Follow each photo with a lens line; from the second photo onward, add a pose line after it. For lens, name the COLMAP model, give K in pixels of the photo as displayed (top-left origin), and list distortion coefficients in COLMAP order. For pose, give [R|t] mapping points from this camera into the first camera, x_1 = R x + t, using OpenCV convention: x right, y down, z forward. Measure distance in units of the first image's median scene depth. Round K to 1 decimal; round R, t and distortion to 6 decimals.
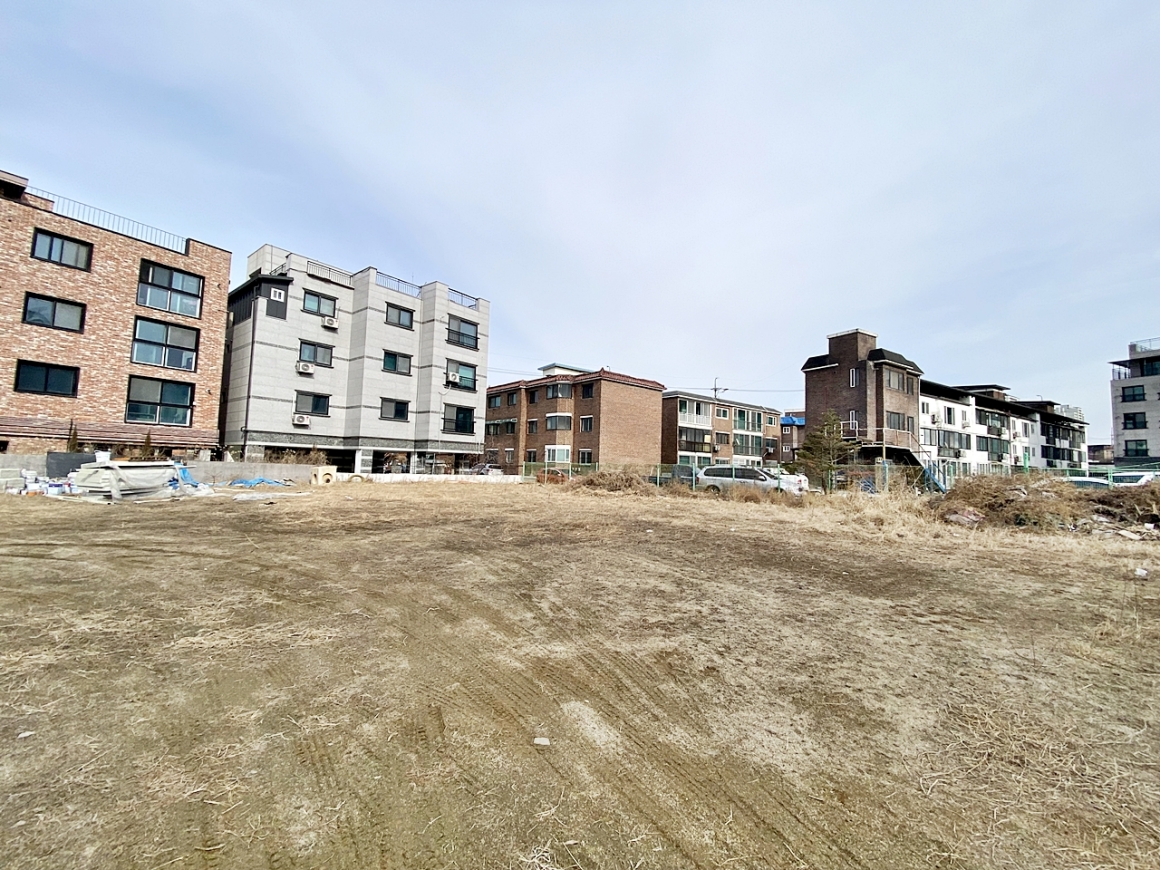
lens RADIAL K [[466.7, 0, 582.6], [0, 466.7, 433.3], [0, 0, 1]] dist [0.018151, -0.020018]
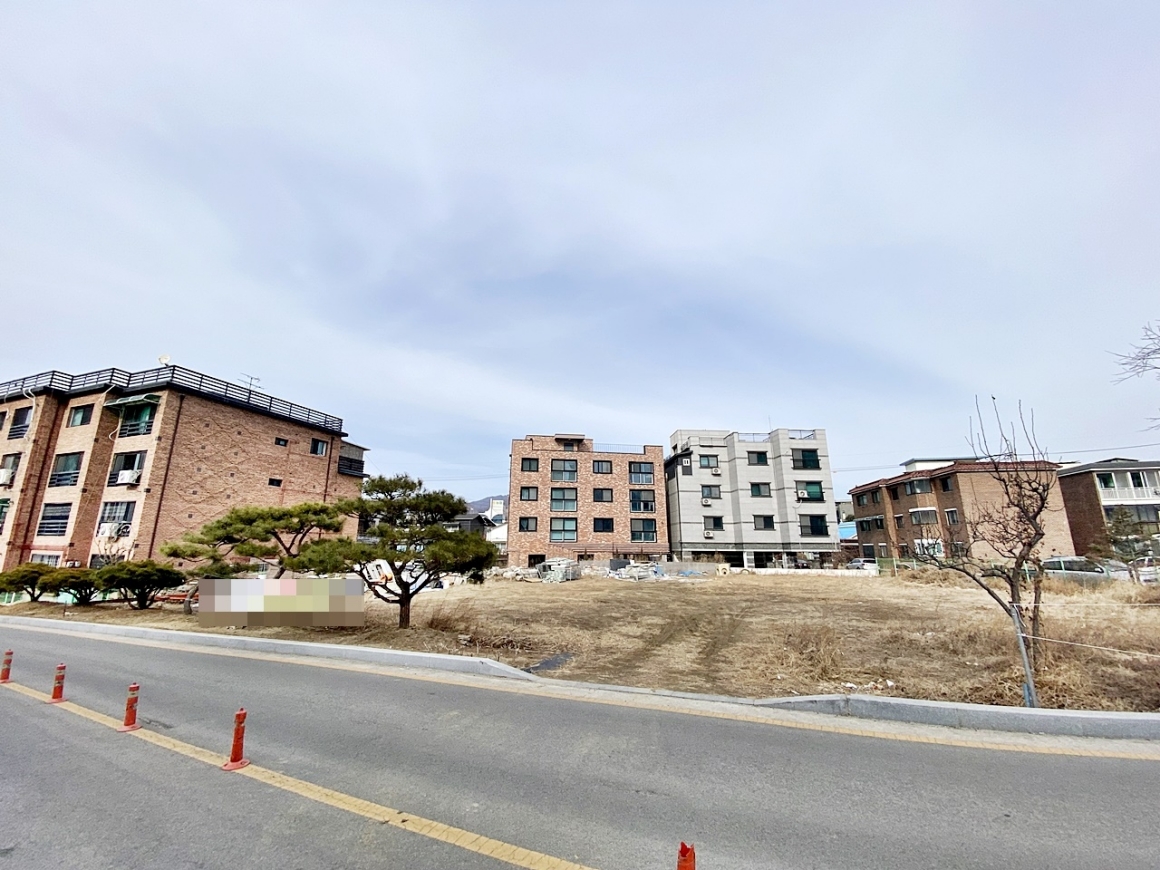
lens RADIAL K [[466.7, 0, 573.6], [0, 466.7, 431.5], [0, 0, 1]] dist [0.018151, -0.020018]
pose [[0.656646, -0.210337, -0.724275, 0.325660], [0.072341, 0.973461, -0.217118, -0.052269], [0.750722, 0.090174, 0.654435, -0.425844]]
